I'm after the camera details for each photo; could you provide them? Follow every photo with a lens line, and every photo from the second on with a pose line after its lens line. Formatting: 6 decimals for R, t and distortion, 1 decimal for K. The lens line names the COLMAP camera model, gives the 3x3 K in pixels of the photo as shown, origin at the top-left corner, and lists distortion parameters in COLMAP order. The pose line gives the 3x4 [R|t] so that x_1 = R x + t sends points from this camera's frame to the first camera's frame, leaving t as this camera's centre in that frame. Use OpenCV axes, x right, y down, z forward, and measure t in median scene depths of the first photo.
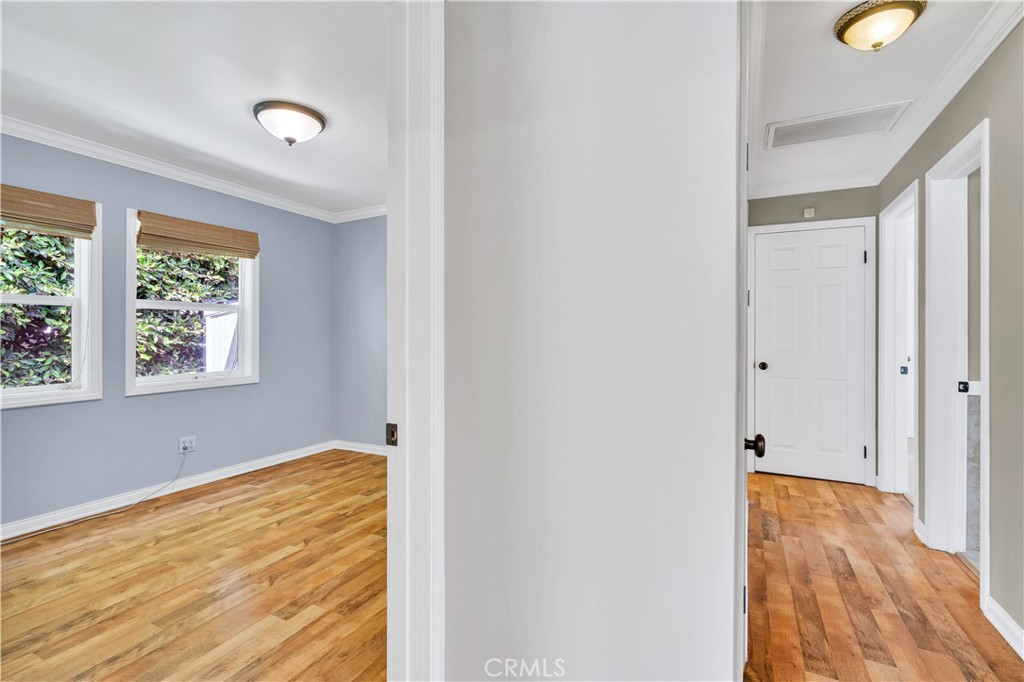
lens RADIAL K [[473.8, 0, 504.1], [0, 473.8, 334.3], [0, 0, 1]] dist [-0.003465, 0.003362]
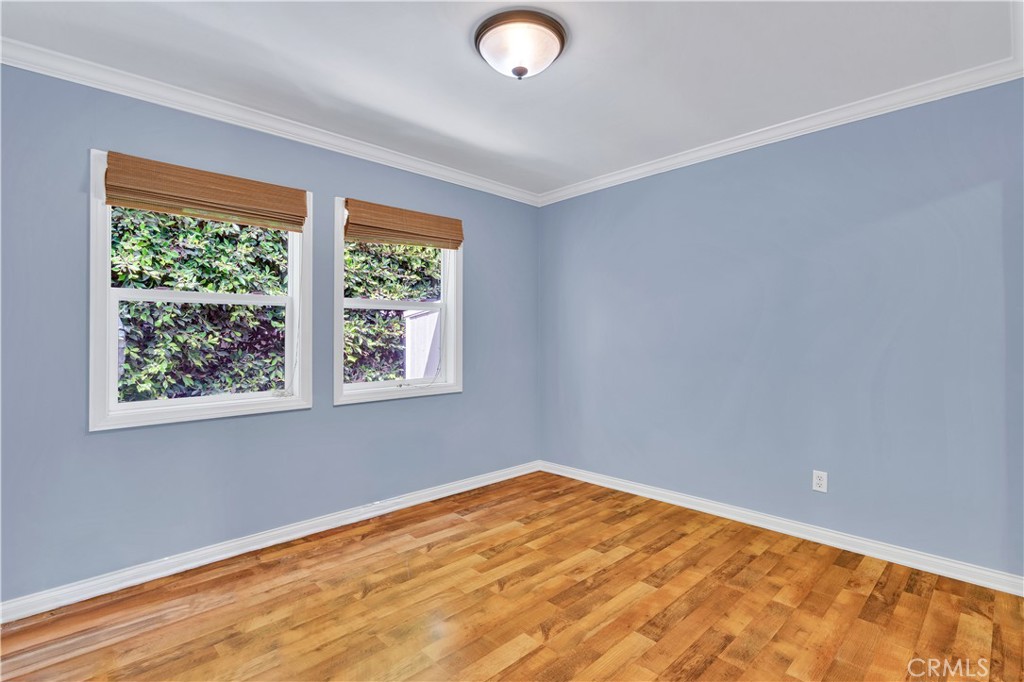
lens RADIAL K [[473.8, 0, 515.1], [0, 473.8, 332.2], [0, 0, 1]] dist [-0.003465, 0.003362]
pose [[0.950598, -0.003784, -0.310403, -0.273824], [0.001519, 0.999970, -0.007536, -0.000996], [0.310422, 0.006692, 0.950575, 0.357348]]
